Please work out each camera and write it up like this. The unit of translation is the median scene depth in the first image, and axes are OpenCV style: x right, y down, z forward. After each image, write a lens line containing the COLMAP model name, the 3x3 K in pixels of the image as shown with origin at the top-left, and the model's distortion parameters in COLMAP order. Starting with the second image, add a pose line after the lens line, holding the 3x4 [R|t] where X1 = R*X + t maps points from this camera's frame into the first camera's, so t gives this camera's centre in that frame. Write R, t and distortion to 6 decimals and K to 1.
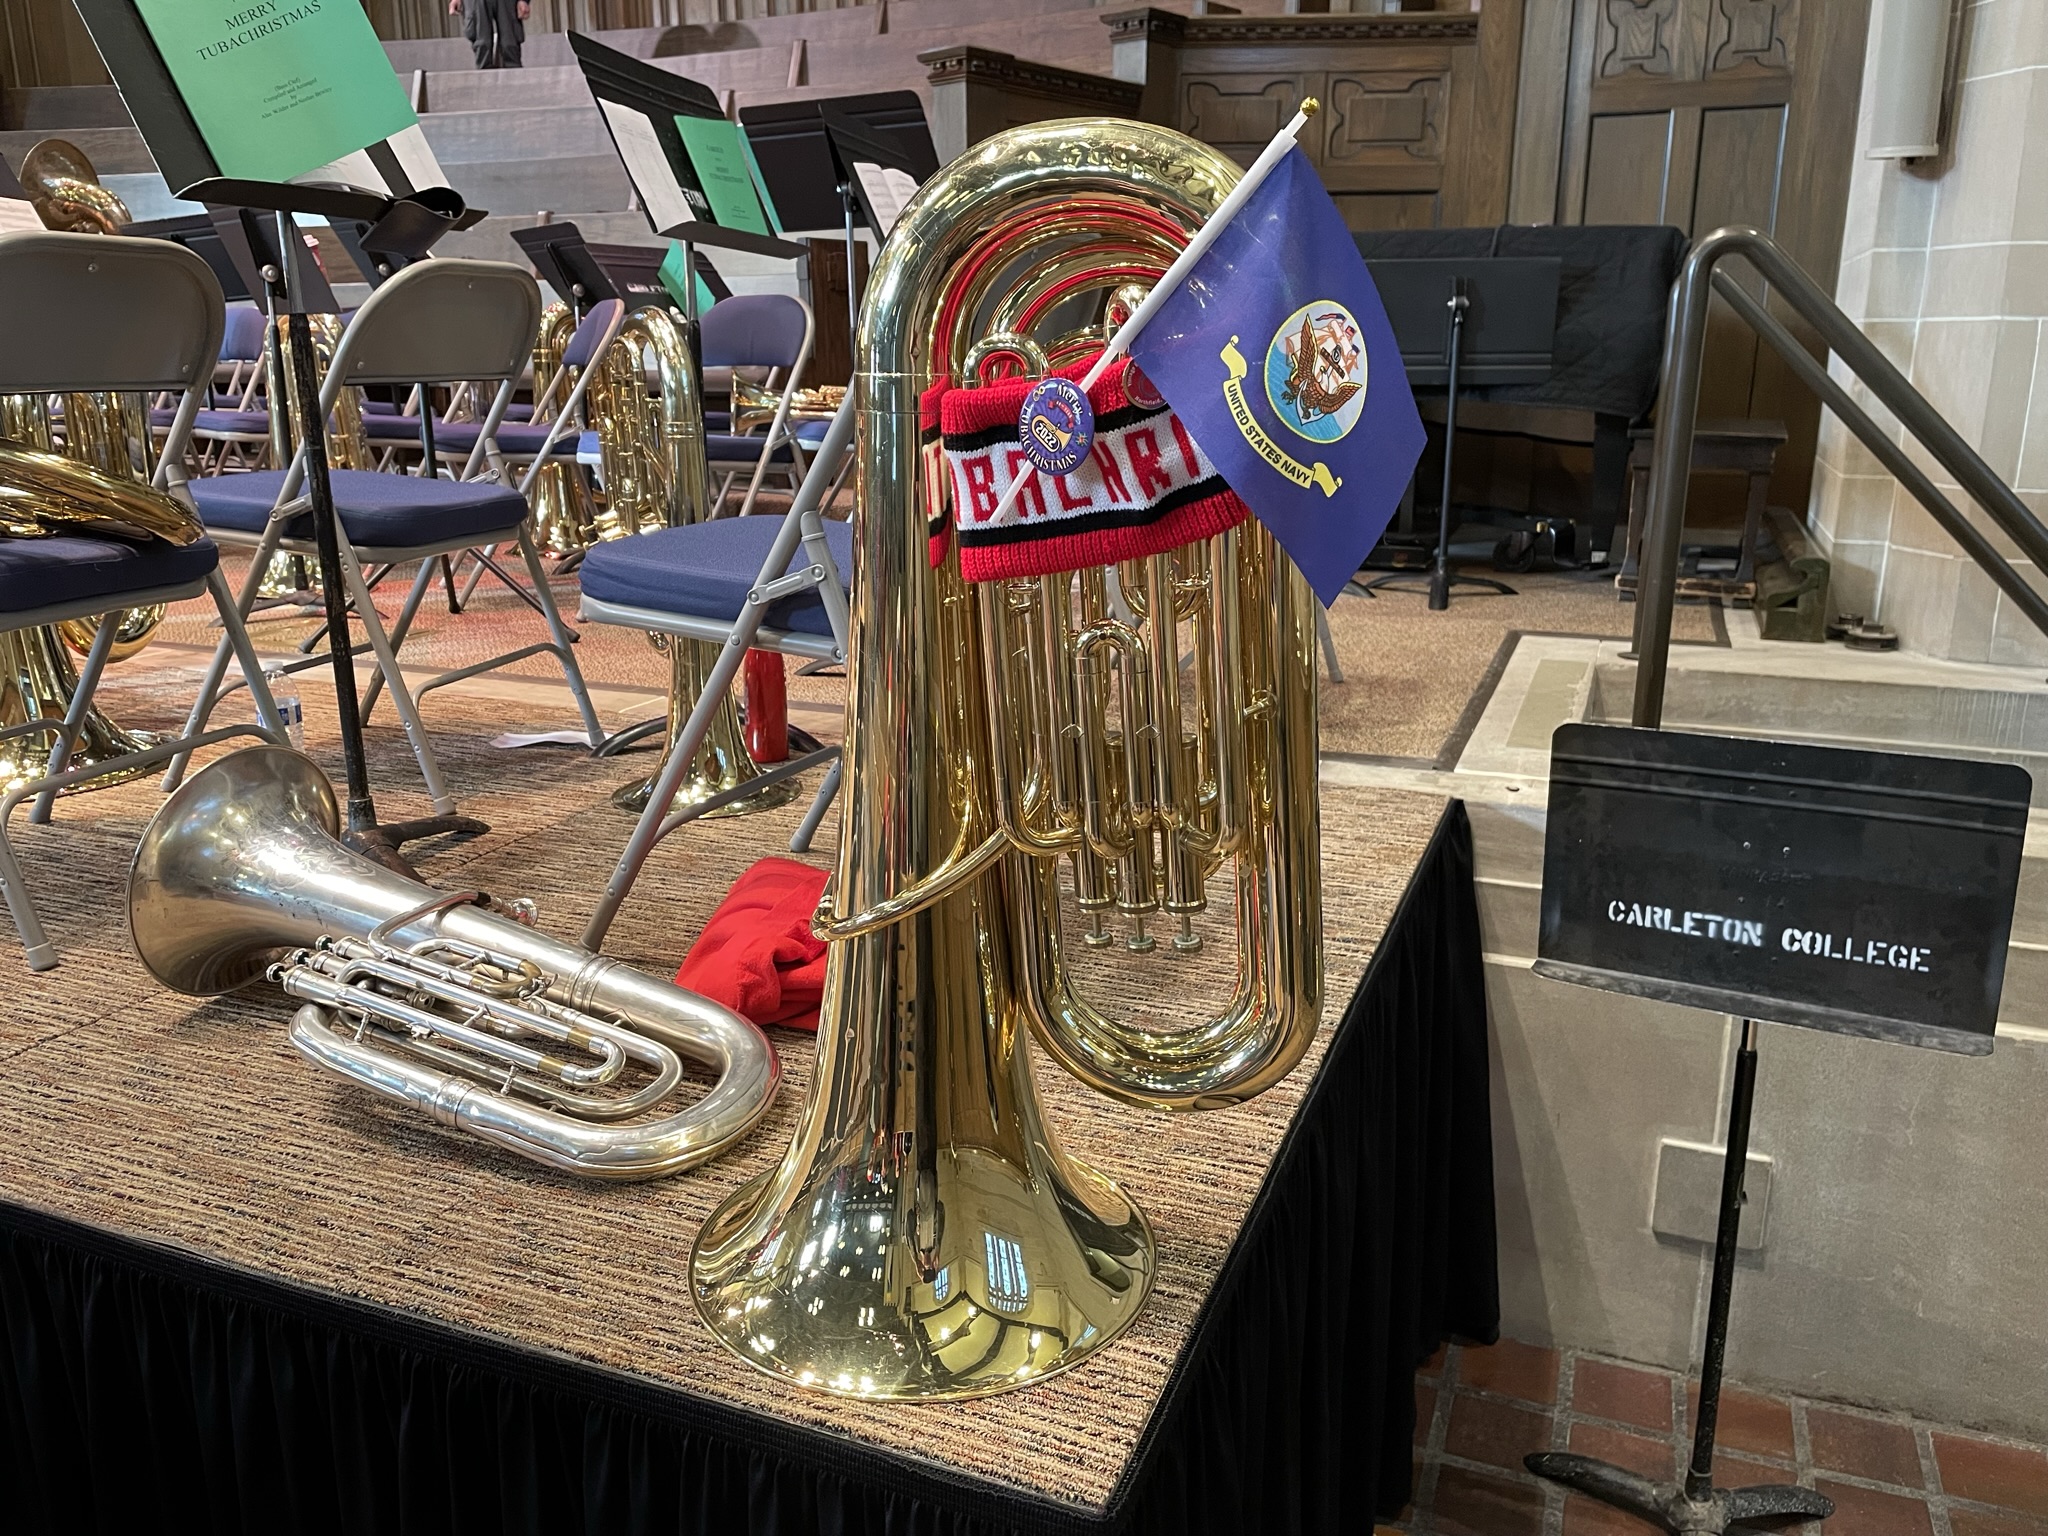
lens RADIAL K [[1521.9, 0, 1007.0], [0, 1521.9, 776.3], [0, 0, 1]] dist [0.063951, -0.086191]
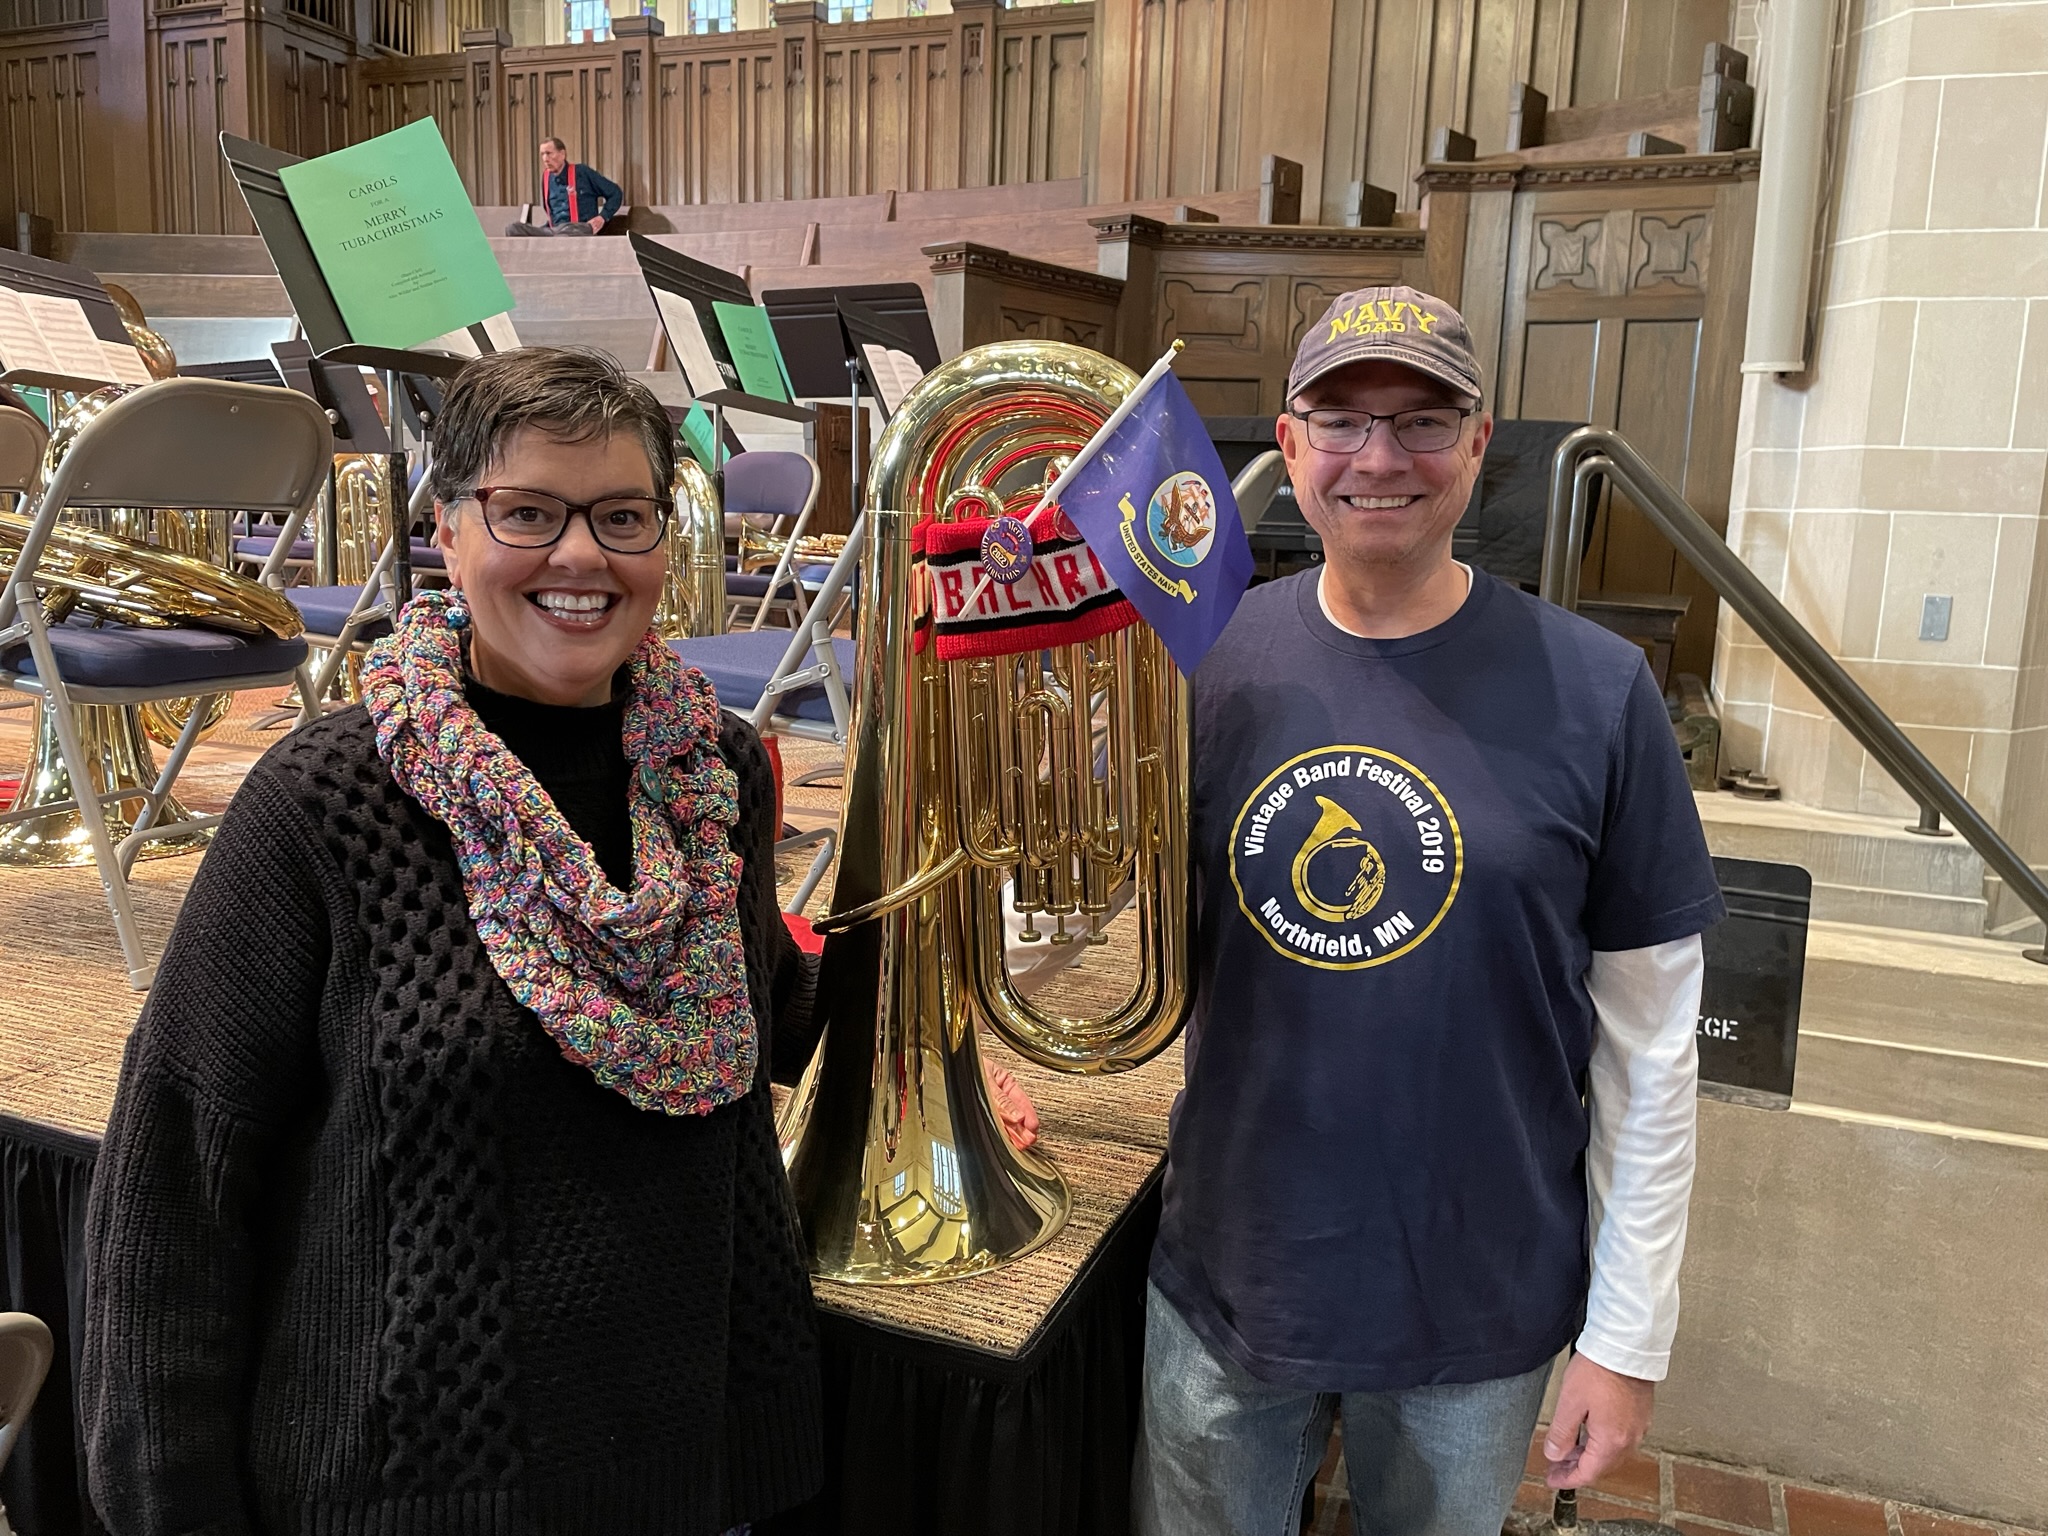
lens RADIAL K [[1521.9, 0, 1007.0], [0, 1521.9, 776.3], [0, 0, 1]] dist [0.063951, -0.086191]
pose [[0.999328, 0.034832, 0.011447, 0.008237], [-0.033508, 0.994368, -0.100548, 0.042929], [-0.014885, 0.100097, 0.994866, -0.136832]]
